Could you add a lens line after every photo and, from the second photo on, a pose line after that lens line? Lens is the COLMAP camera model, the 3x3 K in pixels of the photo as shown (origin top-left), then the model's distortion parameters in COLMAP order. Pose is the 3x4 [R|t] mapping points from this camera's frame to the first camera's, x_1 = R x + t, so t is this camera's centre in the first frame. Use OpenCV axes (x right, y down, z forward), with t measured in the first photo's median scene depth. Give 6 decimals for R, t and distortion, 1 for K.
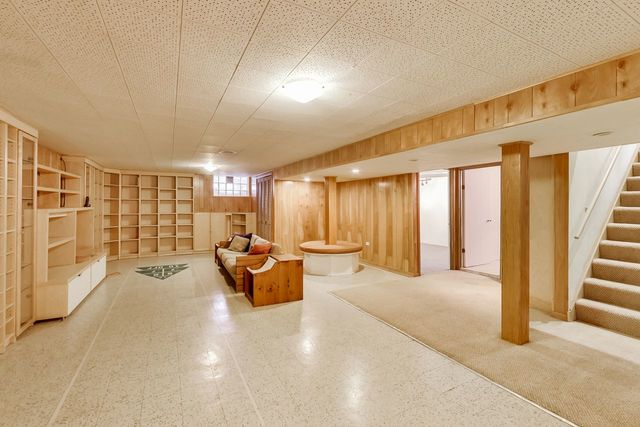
lens RADIAL K [[283.0, 0, 318.9], [0, 283.0, 204.7], [0, 0, 1]] dist [0.000736, -0.000276]
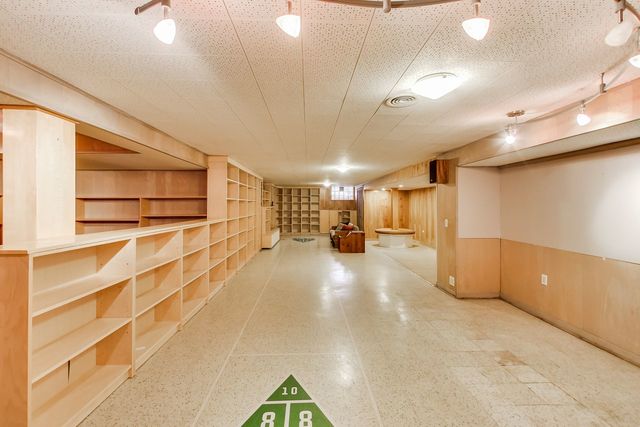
lens RADIAL K [[283.0, 0, 320.1], [0, 283.0, 208.9], [0, 0, 1]] dist [0.000736, -0.000276]
pose [[0.902145, 0.004493, -0.431410, 0.294760], [0.001085, 0.999919, 0.012683, 0.000135], [0.431432, -0.011909, 0.902067, -0.529873]]
